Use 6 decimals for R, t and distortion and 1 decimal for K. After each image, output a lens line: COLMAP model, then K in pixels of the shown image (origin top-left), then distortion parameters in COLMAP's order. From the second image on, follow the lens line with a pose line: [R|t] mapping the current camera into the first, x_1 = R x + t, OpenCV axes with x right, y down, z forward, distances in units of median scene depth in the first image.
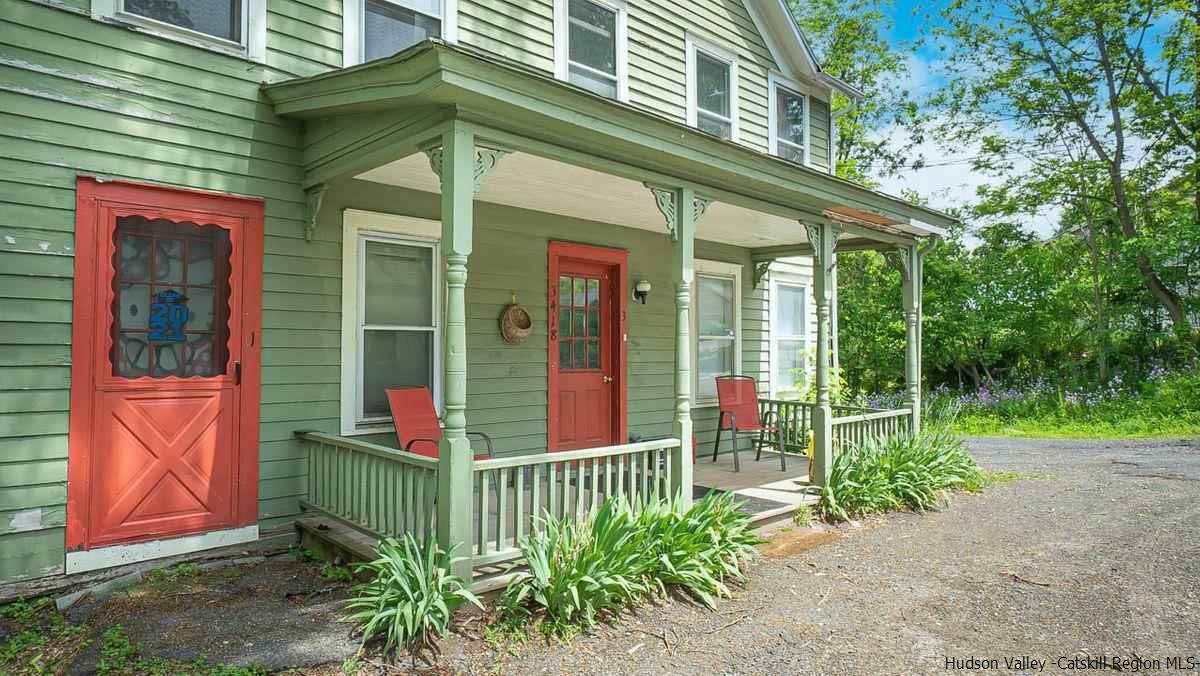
lens RADIAL K [[717.0, 0, 600.0], [0, 717.0, 338.0], [0, 0, 1]] dist [-0.013665, 0.000971]
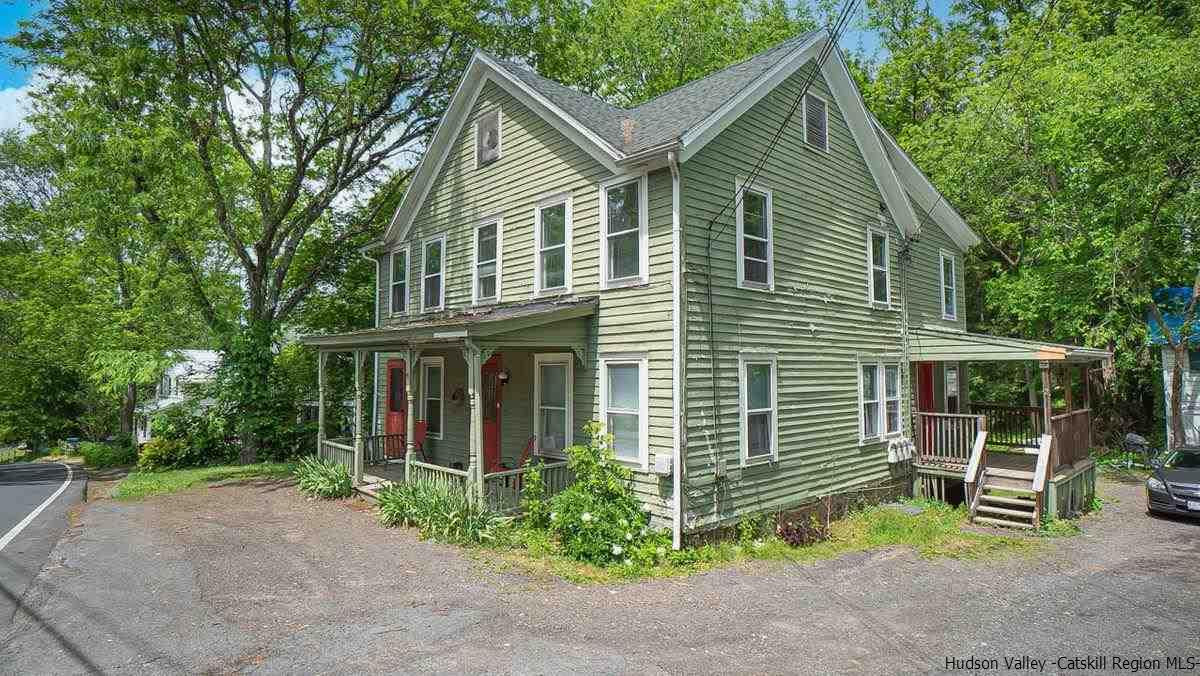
lens RADIAL K [[639.3, 0, 601.4], [0, 639.3, 336.0], [0, 0, 1]] dist [-0.041780, 0.020018]
pose [[-0.004096, -0.054146, -0.998525, 2.333972], [0.019378, 0.998341, -0.054216, -0.118456], [0.999804, -0.019571, -0.003040, 1.840410]]
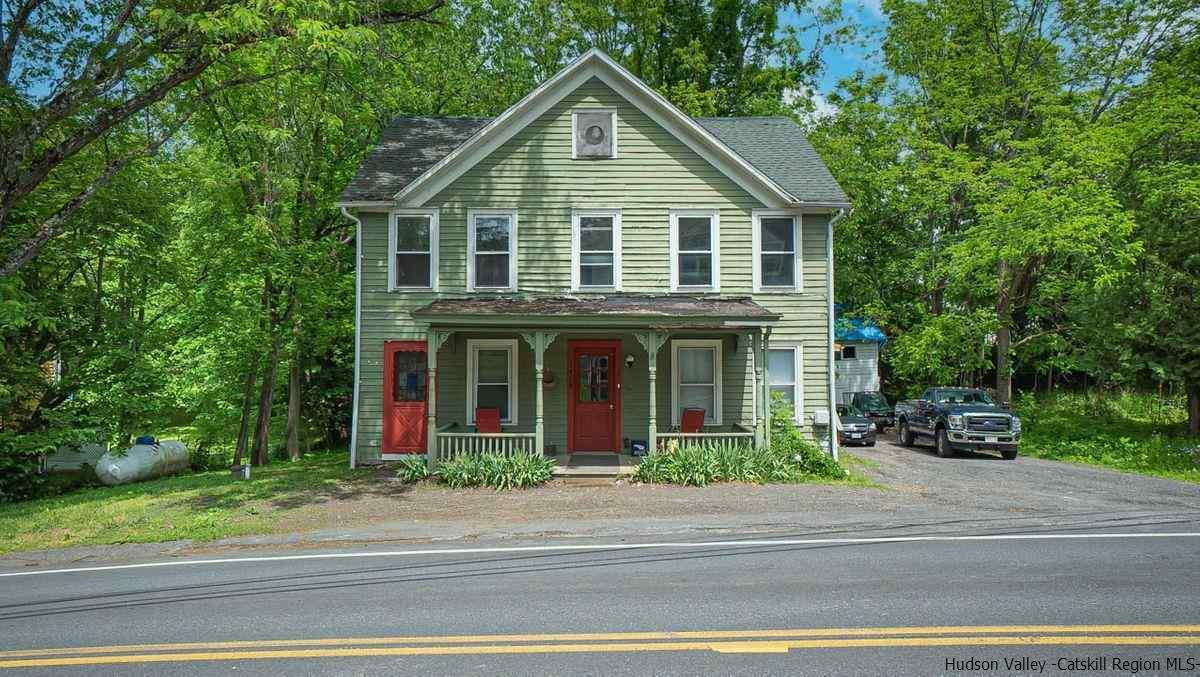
lens RADIAL K [[717.0, 0, 600.0], [0, 717.0, 338.5], [0, 0, 1]] dist [-0.013665, 0.000971]
pose [[0.732683, -0.026047, -0.680071, 1.905378], [0.013723, 0.999630, -0.023502, -0.121903], [0.680432, 0.007887, 0.732769, -0.640975]]
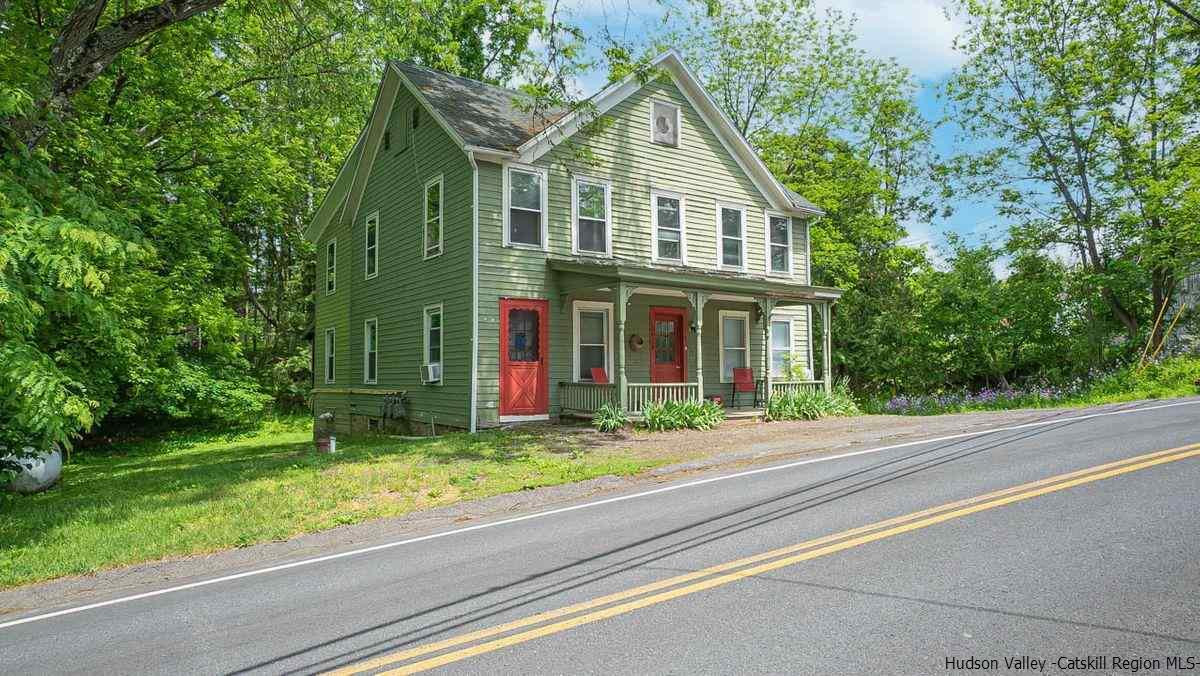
lens RADIAL K [[717.0, 0, 600.0], [0, 717.0, 338.0], [0, 0, 1]] dist [-0.013665, 0.000971]
pose [[0.988287, -0.016987, -0.151659, 0.156296], [0.011962, 0.999351, -0.033985, 0.056287], [0.152138, 0.031773, 0.987848, -1.740805]]
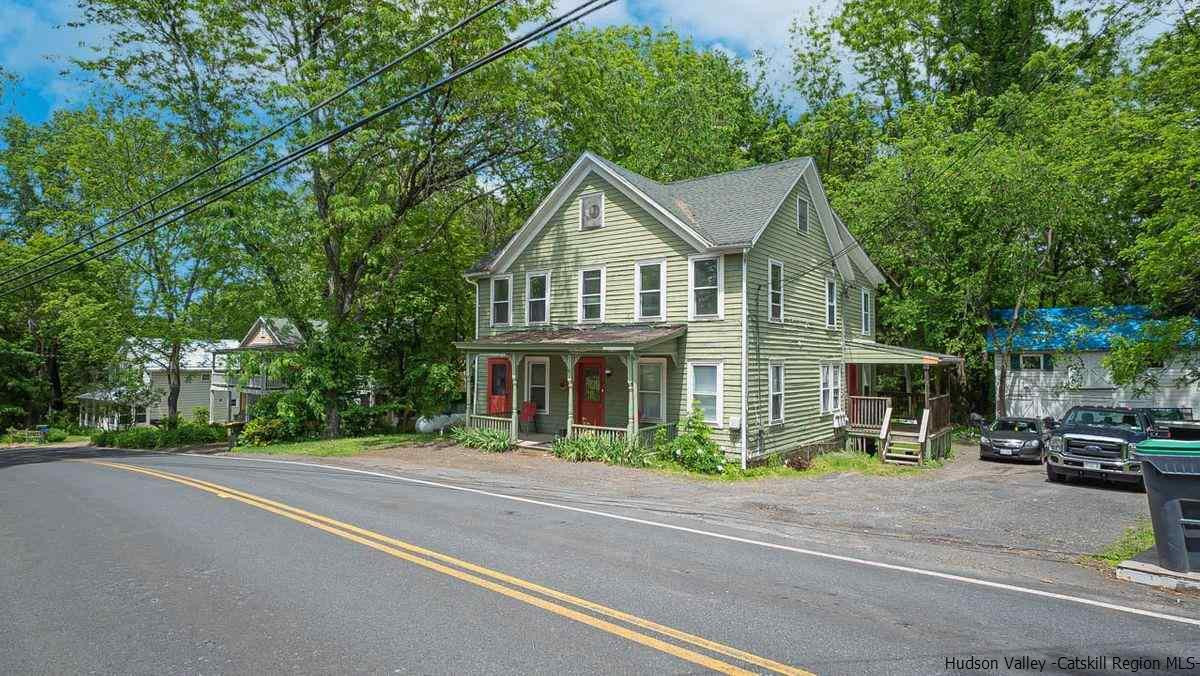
lens RADIAL K [[639.3, 0, 601.4], [0, 639.3, 336.0], [0, 0, 1]] dist [-0.041780, 0.020018]
pose [[0.158789, -0.035587, -0.986671, 3.497539], [0.007832, 0.999364, -0.034784, -0.176777], [0.987282, -0.002204, 0.158967, 0.902221]]
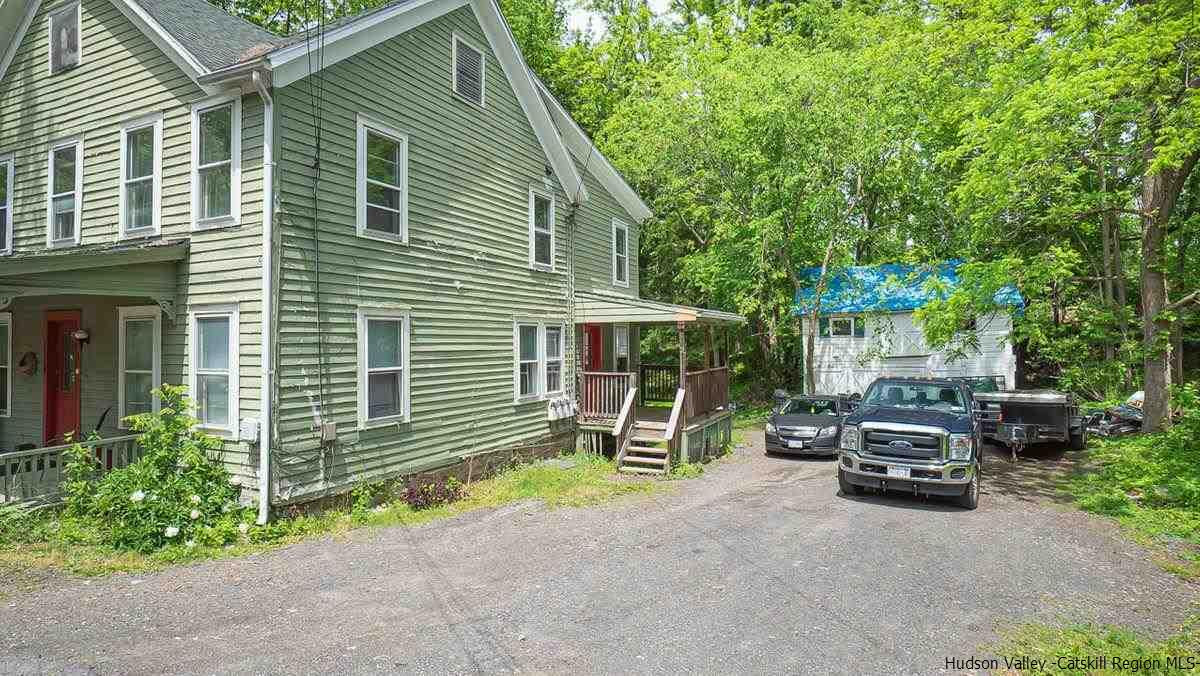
lens RADIAL K [[639.3, 0, 601.4], [0, 639.3, 336.0], [0, 0, 1]] dist [-0.041780, 0.020018]
pose [[0.363594, -0.010954, -0.931493, 2.304159], [0.022594, 0.999740, -0.002937, -0.064746], [0.931284, -0.019978, 0.363747, 2.218814]]
